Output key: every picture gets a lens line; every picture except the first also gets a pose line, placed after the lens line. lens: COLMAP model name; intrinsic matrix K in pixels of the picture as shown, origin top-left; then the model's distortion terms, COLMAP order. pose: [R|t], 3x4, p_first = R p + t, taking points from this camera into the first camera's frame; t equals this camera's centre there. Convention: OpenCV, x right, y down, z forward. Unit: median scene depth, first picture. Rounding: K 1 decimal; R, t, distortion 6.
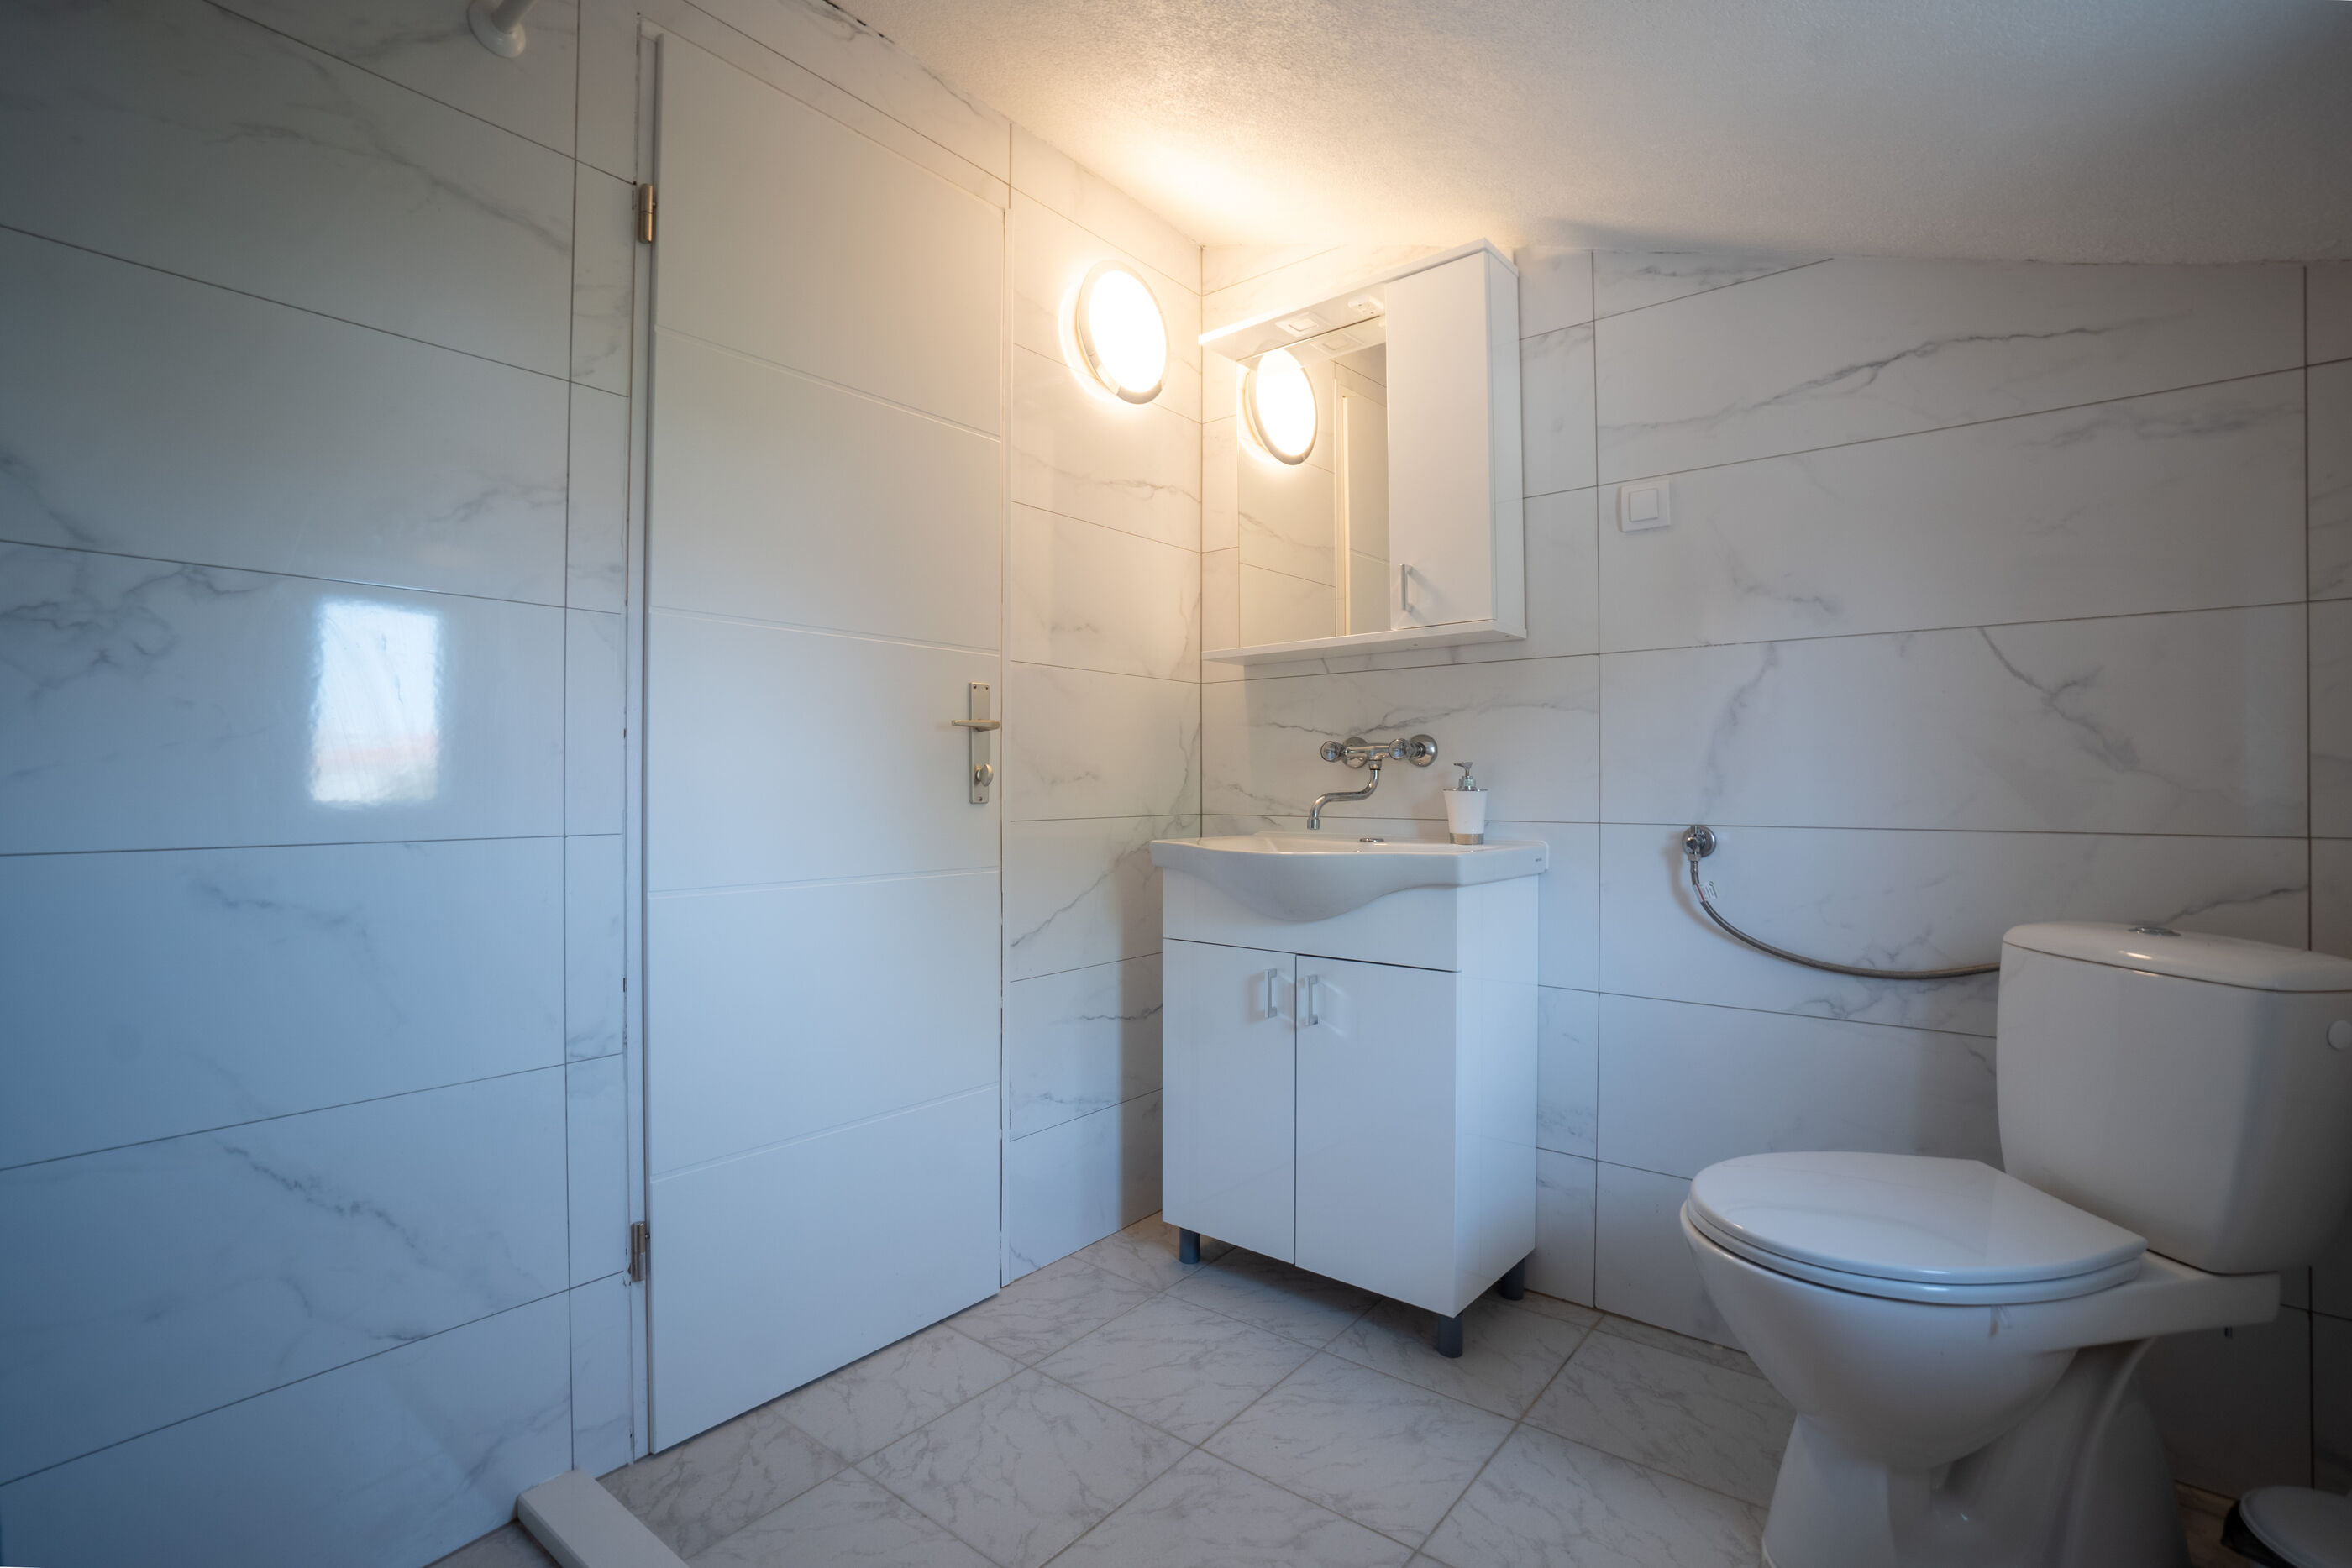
lens RADIAL K [[1048.2, 0, 1178.2], [0, 1048.2, 781.5], [0, 0, 1]] dist [-0.026780, 0.000363]
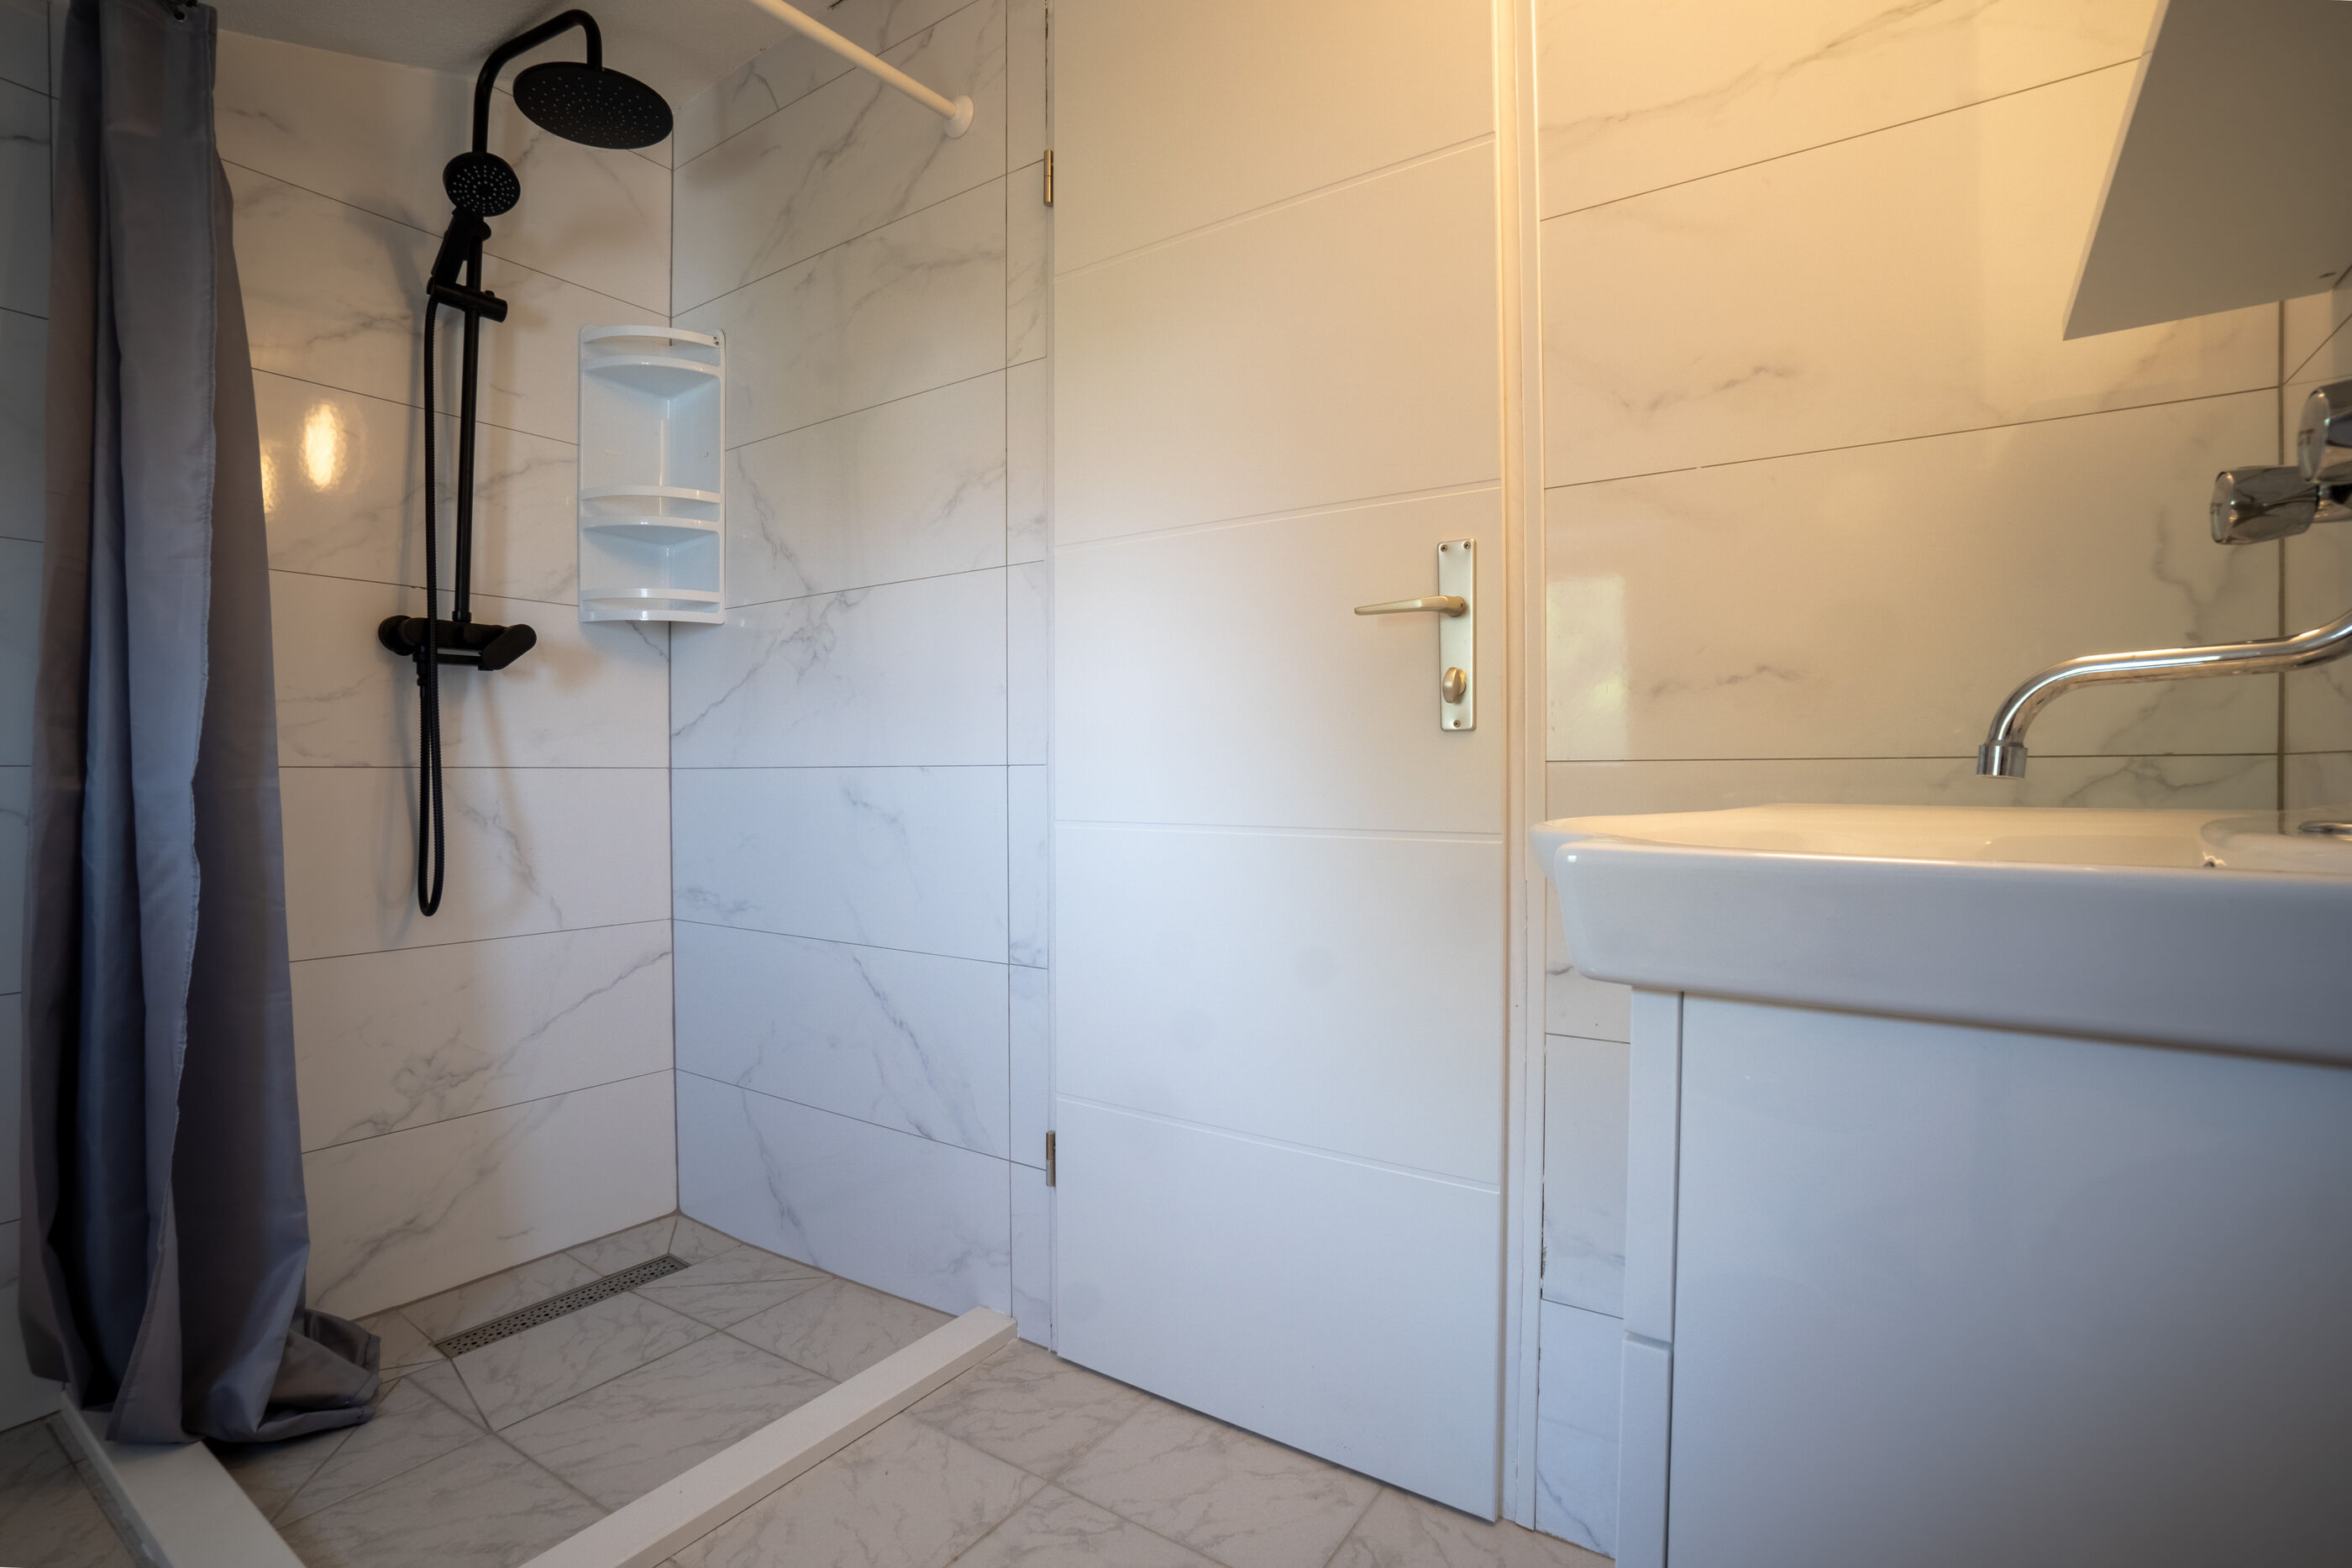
lens RADIAL K [[1081.3, 0, 1177.6], [0, 1081.3, 787.5], [0, 0, 1]] dist [-0.046432, -0.000332]
pose [[0.088274, 0.006958, -0.996072, 0.617850], [0.005503, 0.999957, 0.007473, 0.069656], [0.996081, -0.006142, 0.088232, 1.089189]]
